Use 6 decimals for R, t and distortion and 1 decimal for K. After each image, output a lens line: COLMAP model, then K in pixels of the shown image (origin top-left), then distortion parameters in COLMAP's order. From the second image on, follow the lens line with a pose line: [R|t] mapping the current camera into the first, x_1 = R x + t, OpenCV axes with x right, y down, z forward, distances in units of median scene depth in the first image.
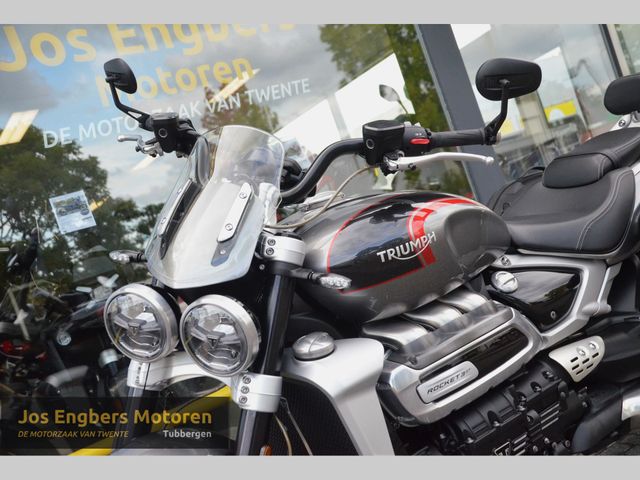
lens RADIAL K [[804.1, 0, 337.4], [0, 804.1, 249.9], [0, 0, 1]] dist [0.014344, 0.384449]
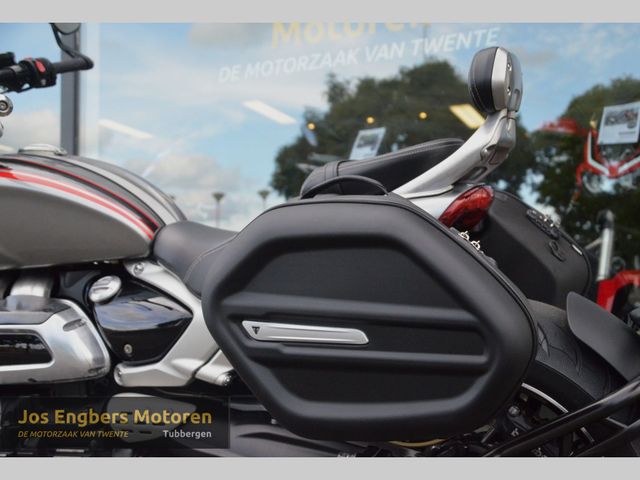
lens RADIAL K [[775.4, 0, 341.5], [0, 775.4, 252.2], [0, 0, 1]] dist [-0.001722, 0.340844]
pose [[0.525578, 0.275077, -0.805047, 1.006649], [-0.197618, 0.959875, 0.198965, -0.212523], [0.827475, 0.054520, 0.558849, 0.777580]]
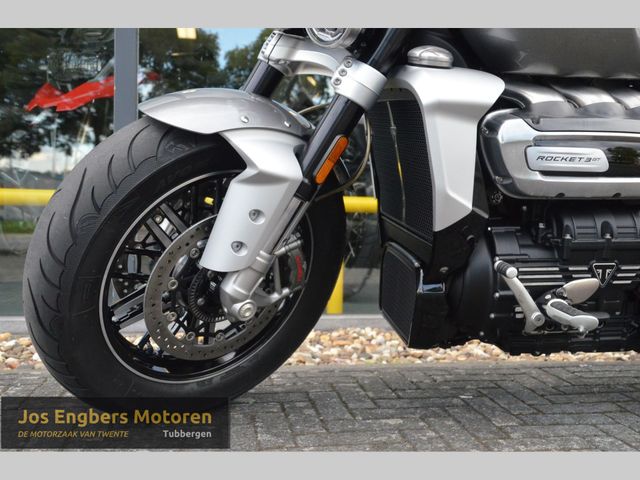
lens RADIAL K [[653.9, 0, 333.6], [0, 653.9, 247.6], [0, 0, 1]] dist [-0.075114, 0.140455]
pose [[0.863466, 0.362705, -0.350530, 0.178057], [-0.331155, 0.931826, 0.148451, 0.206442], [0.380477, -0.012103, 0.924711, 0.227106]]
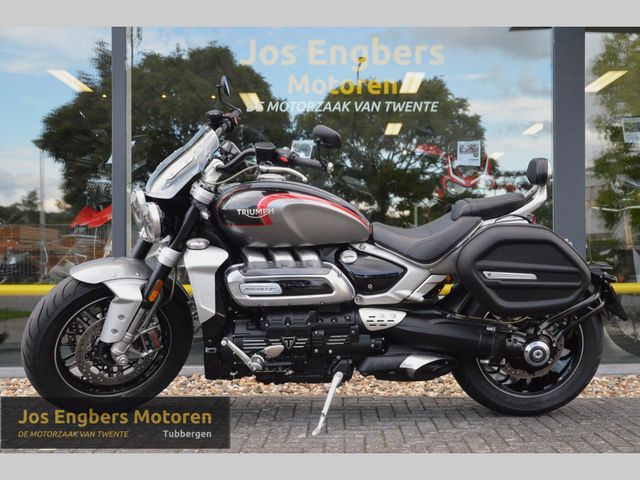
lens RADIAL K [[760.3, 0, 345.8], [0, 760.3, 242.4], [0, 0, 1]] dist [-0.033809, 0.007007]
pose [[0.799667, 0.317427, -0.509679, 1.021778], [-0.287506, 0.947625, 0.139093, -0.210278], [0.527136, 0.035308, 0.849047, -0.336551]]
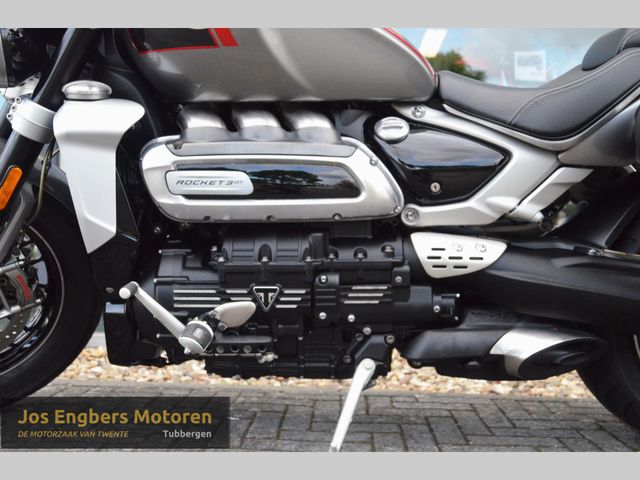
lens RADIAL K [[653.9, 0, 333.6], [0, 653.9, 247.6], [0, 0, 1]] dist [-0.075114, 0.140455]
pose [[0.774838, 0.350955, -0.525791, 0.572948], [-0.304249, 0.936104, 0.176471, 0.055307], [0.554128, 0.023235, 0.832107, 0.432014]]
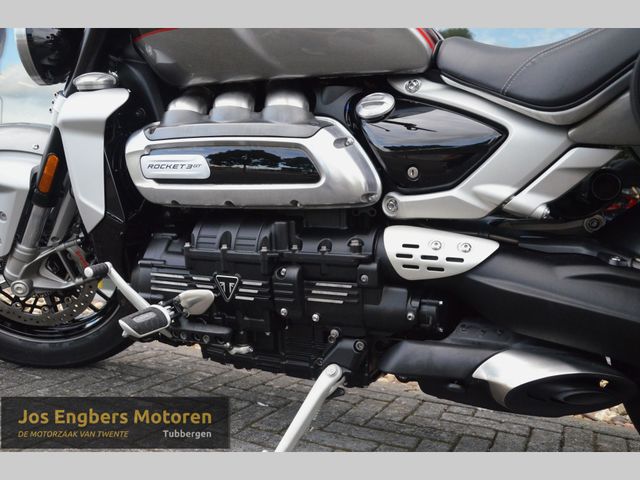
lens RADIAL K [[580.9, 0, 334.3], [0, 580.9, 251.2], [0, 0, 1]] dist [-0.077047, 0.008178]
pose [[0.500050, 0.395927, -0.770190, 0.658607], [-0.258566, 0.917060, 0.303552, 0.011704], [0.826495, 0.047354, 0.560949, 0.712473]]
